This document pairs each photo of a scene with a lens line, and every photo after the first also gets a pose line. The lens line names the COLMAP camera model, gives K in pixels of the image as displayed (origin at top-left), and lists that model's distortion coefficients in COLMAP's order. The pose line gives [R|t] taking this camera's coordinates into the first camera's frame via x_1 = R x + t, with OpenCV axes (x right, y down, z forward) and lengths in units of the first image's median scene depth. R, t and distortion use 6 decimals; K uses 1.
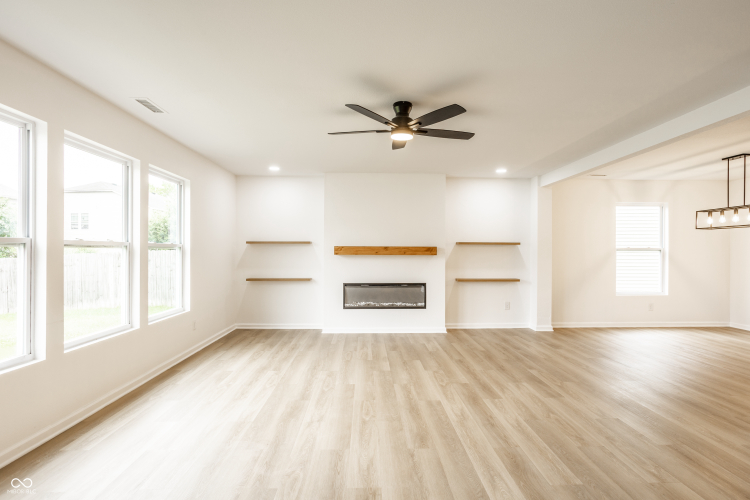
lens RADIAL K [[392.4, 0, 377.9], [0, 392.4, 256.1], [0, 0, 1]] dist [-0.037415, 0.001974]
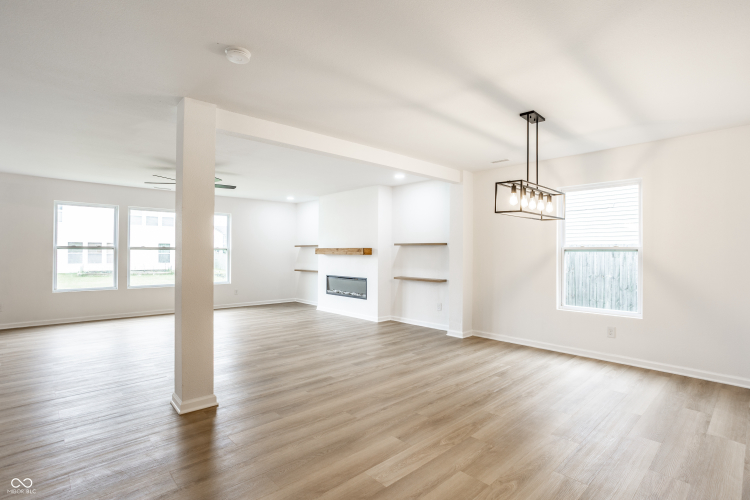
lens RADIAL K [[366.4, 0, 375.0], [0, 366.4, 250.0], [0, 0, 1]] dist [-0.055733, 0.031435]
pose [[0.664222, -0.004161, -0.747524, 1.459948], [-0.012677, 0.999778, -0.016830, 0.001053], [0.747428, 0.020655, 0.664022, 0.404706]]
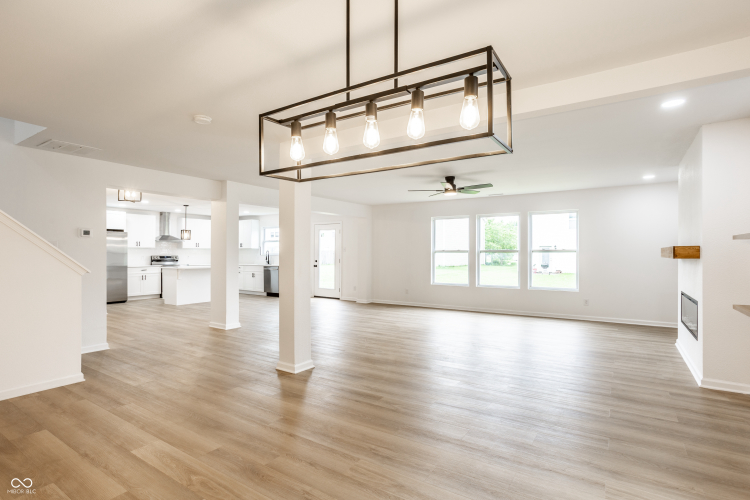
lens RADIAL K [[366.4, 0, 375.0], [0, 366.4, 250.0], [0, 0, 1]] dist [-0.055733, 0.031435]
pose [[-0.562129, -0.012109, -0.826961, 1.366005], [-0.008762, 0.999924, -0.008686, -0.006669], [0.827003, 0.002363, -0.562192, 1.345485]]
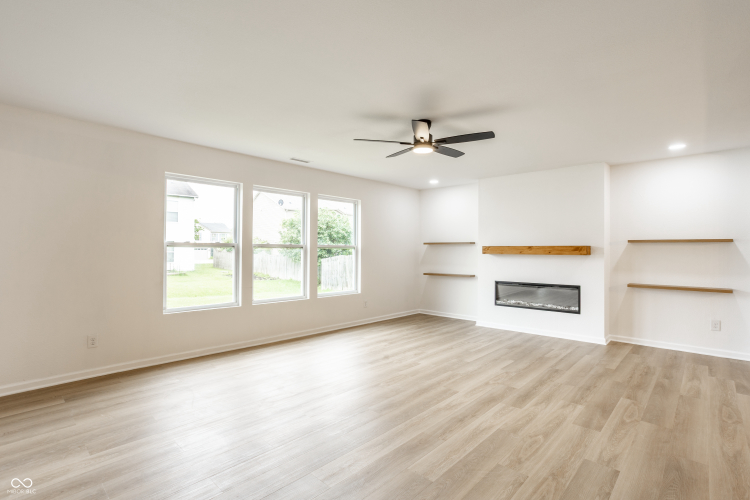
lens RADIAL K [[366.4, 0, 375.0], [0, 366.4, 250.0], [0, 0, 1]] dist [-0.055733, 0.031435]
pose [[0.709704, -0.000320, -0.704500, 0.554501], [-0.011128, 0.999870, -0.011664, 0.001484], [0.704412, 0.016118, 0.709608, 0.112291]]
